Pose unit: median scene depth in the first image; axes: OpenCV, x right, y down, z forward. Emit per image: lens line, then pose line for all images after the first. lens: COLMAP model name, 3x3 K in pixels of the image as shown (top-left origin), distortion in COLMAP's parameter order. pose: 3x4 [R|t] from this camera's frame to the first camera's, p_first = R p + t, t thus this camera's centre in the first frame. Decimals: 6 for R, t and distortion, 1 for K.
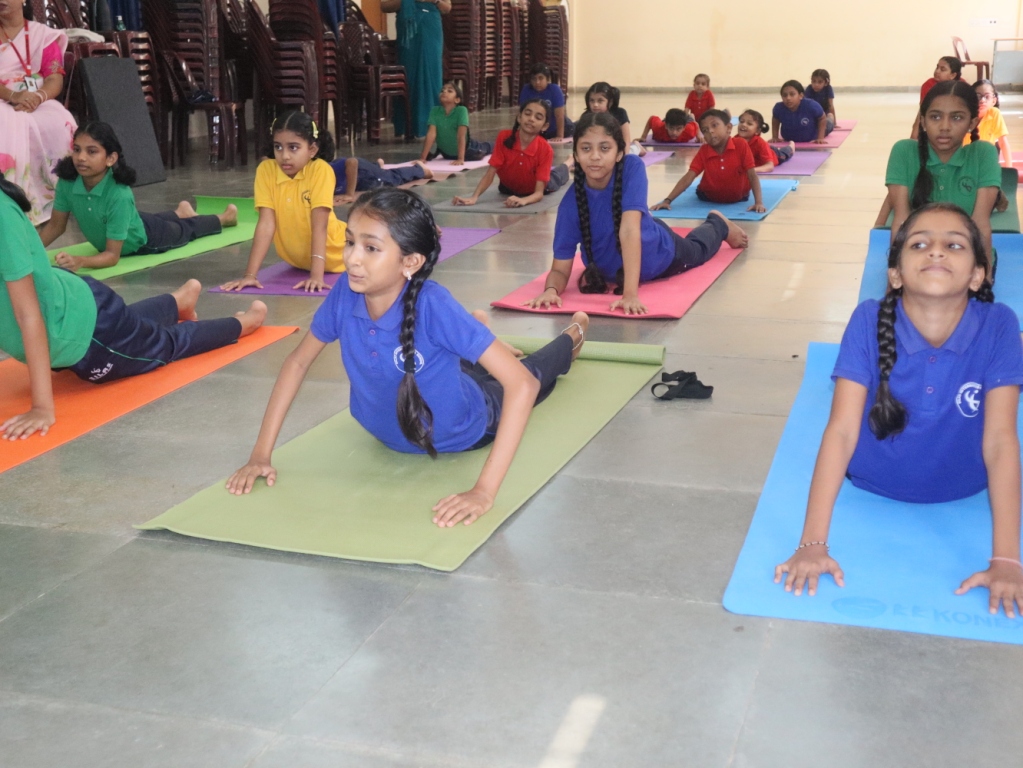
lens RADIAL K [[1372.8, 0, 511.5], [0, 1372.8, 384.0], [0, 0, 1]] dist [0.001313, 0.118500]
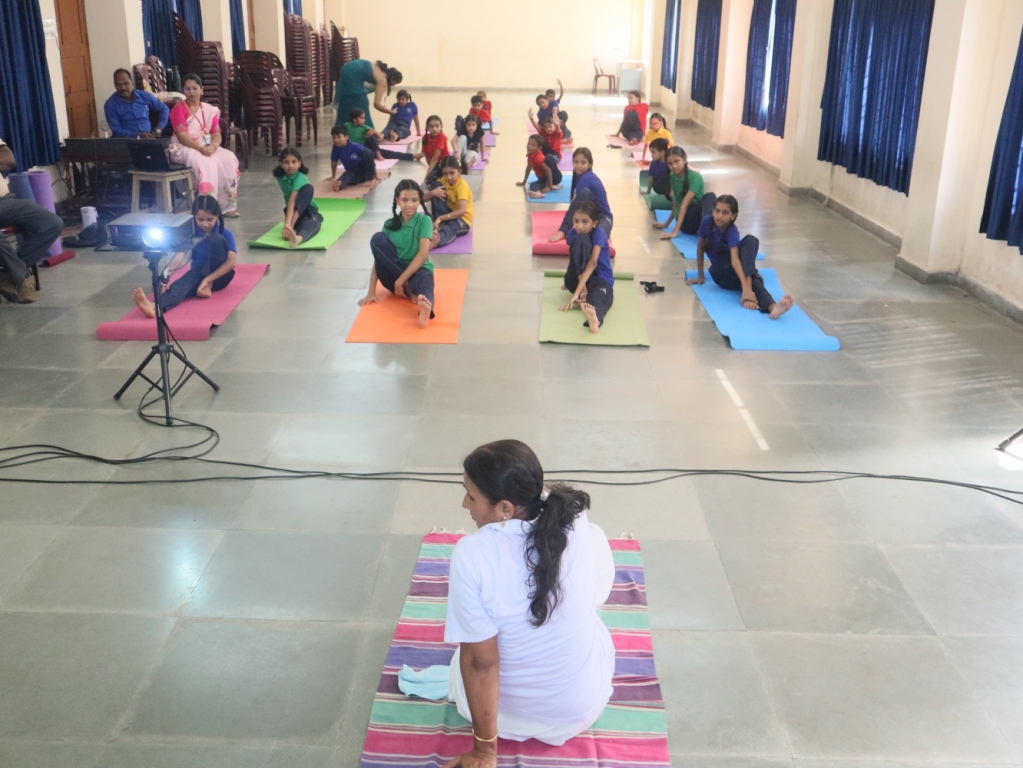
lens RADIAL K [[1061.5, 0, 511.5], [0, 1061.5, 384.0], [0, 0, 1]] dist [-0.040380, 0.049133]
pose [[0.959080, -0.071851, 0.273867, -0.282525], [0.046300, 0.994044, 0.098653, -0.010695], [-0.279324, -0.081936, 0.956695, -0.362102]]
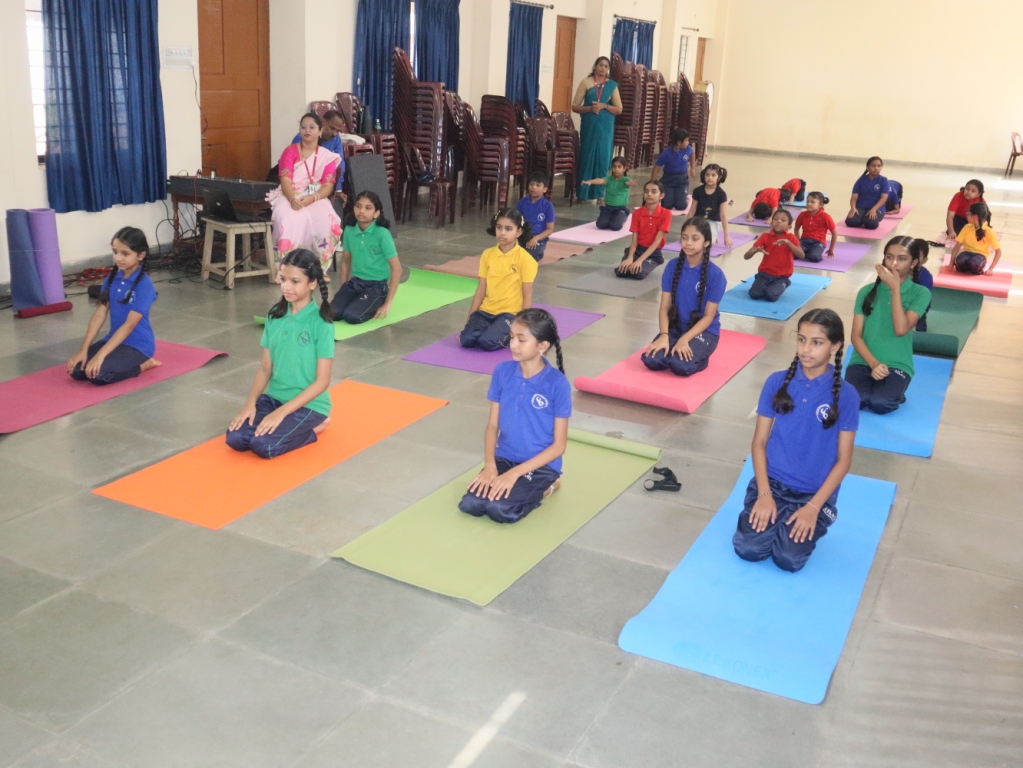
lens RADIAL K [[1061.5, 0, 511.5], [0, 1061.5, 384.0], [0, 0, 1]] dist [-0.040380, 0.049133]
pose [[0.985012, 0.102060, -0.139049, 0.044241], [-0.094761, 0.993800, 0.058151, -0.068527], [0.144122, -0.044103, 0.988577, -0.114773]]
